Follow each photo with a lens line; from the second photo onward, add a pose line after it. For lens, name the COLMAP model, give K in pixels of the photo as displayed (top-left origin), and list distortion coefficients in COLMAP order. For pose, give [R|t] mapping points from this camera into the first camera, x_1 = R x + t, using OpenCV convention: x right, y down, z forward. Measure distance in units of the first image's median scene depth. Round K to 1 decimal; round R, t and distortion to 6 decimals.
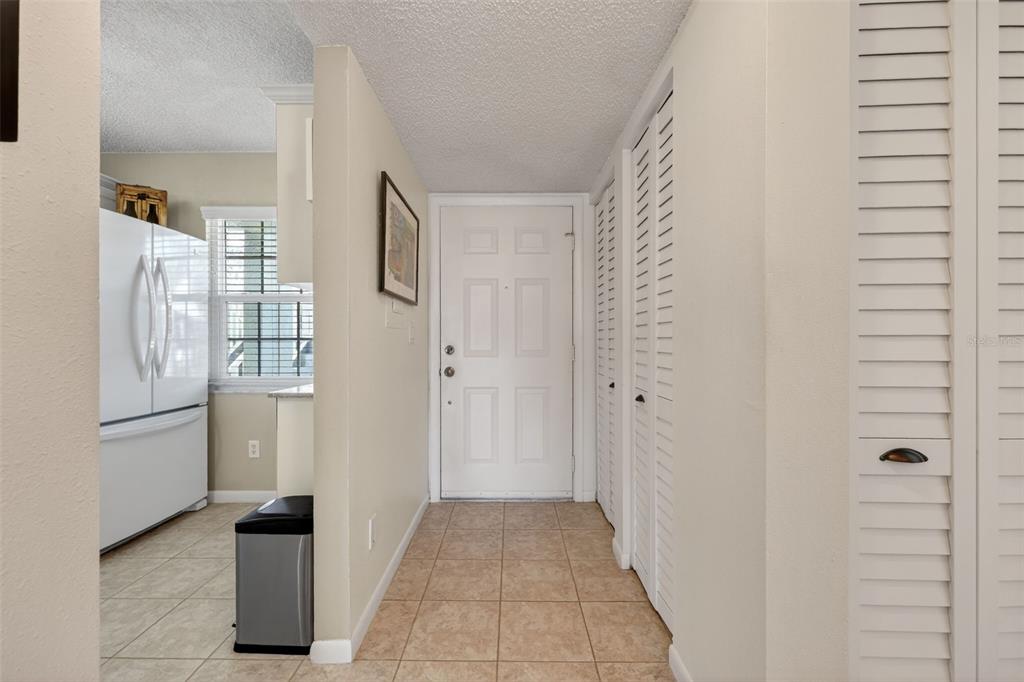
lens RADIAL K [[422.0, 0, 512.0], [0, 422.0, 341.0], [0, 0, 1]] dist [0.000662, 0.000403]
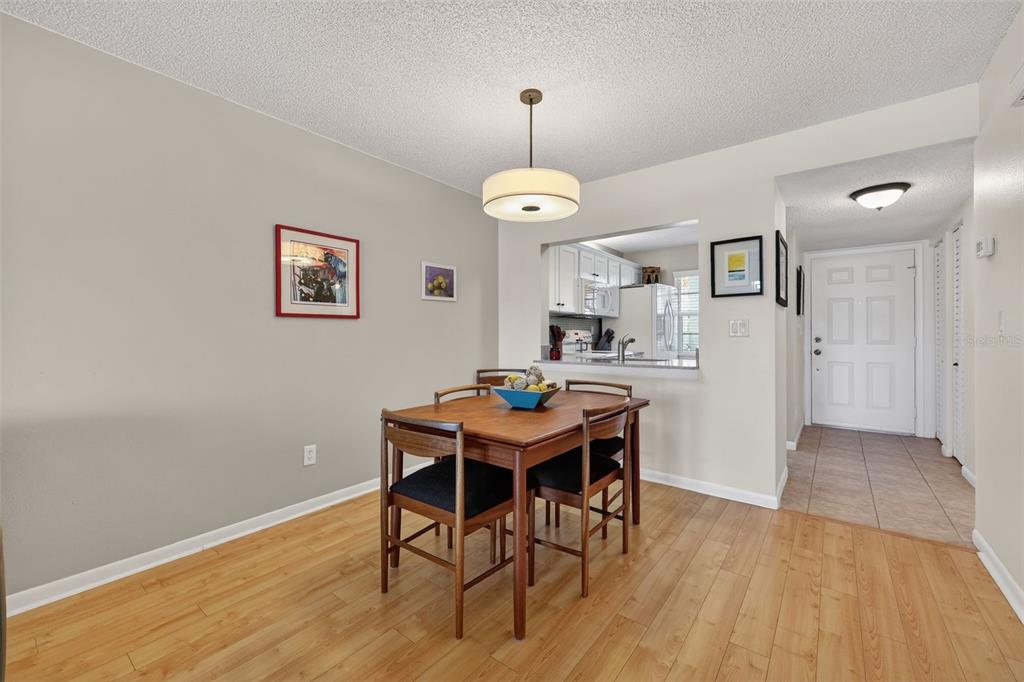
lens RADIAL K [[422.0, 0, 512.0], [0, 422.0, 341.0], [0, 0, 1]] dist [0.000662, 0.000403]
pose [[0.787942, 0.000914, -0.615749, -0.073202], [0.006321, 0.999934, 0.009574, 0.002104], [0.615717, -0.011436, 0.787884, -1.216662]]
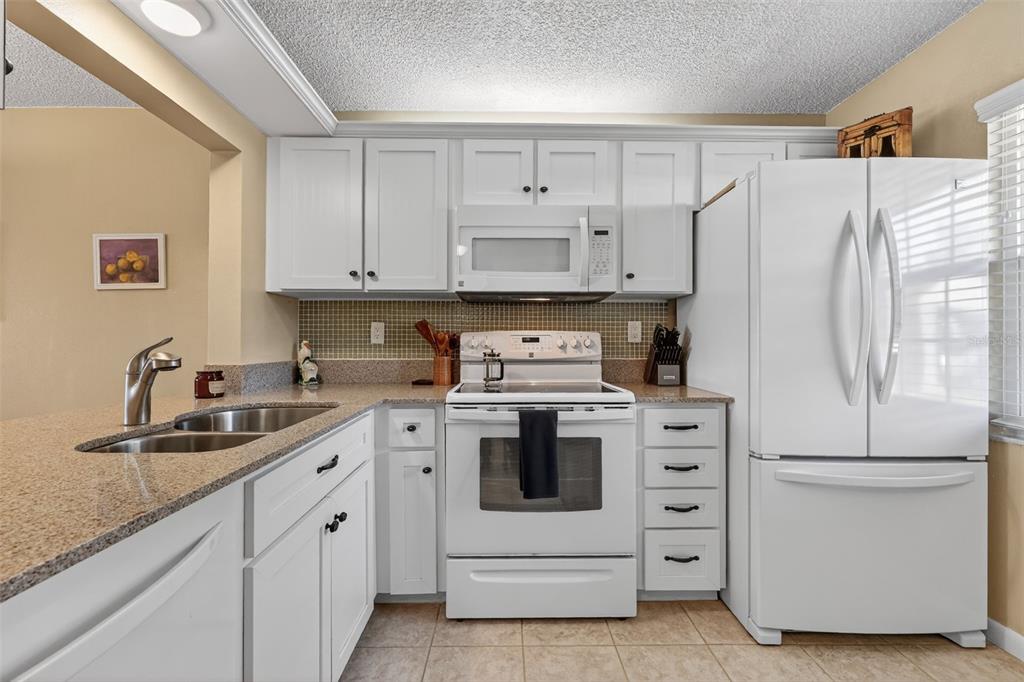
lens RADIAL K [[419.0, 0, 501.2], [0, 419.0, 343.5], [0, 0, 1]] dist [-0.001251, 0.000512]
pose [[0.006675, 0.000551, -0.999978, -0.194563], [0.001963, 0.999998, 0.000564, -0.000707], [0.999976, -0.001966, 0.006674, 0.383063]]
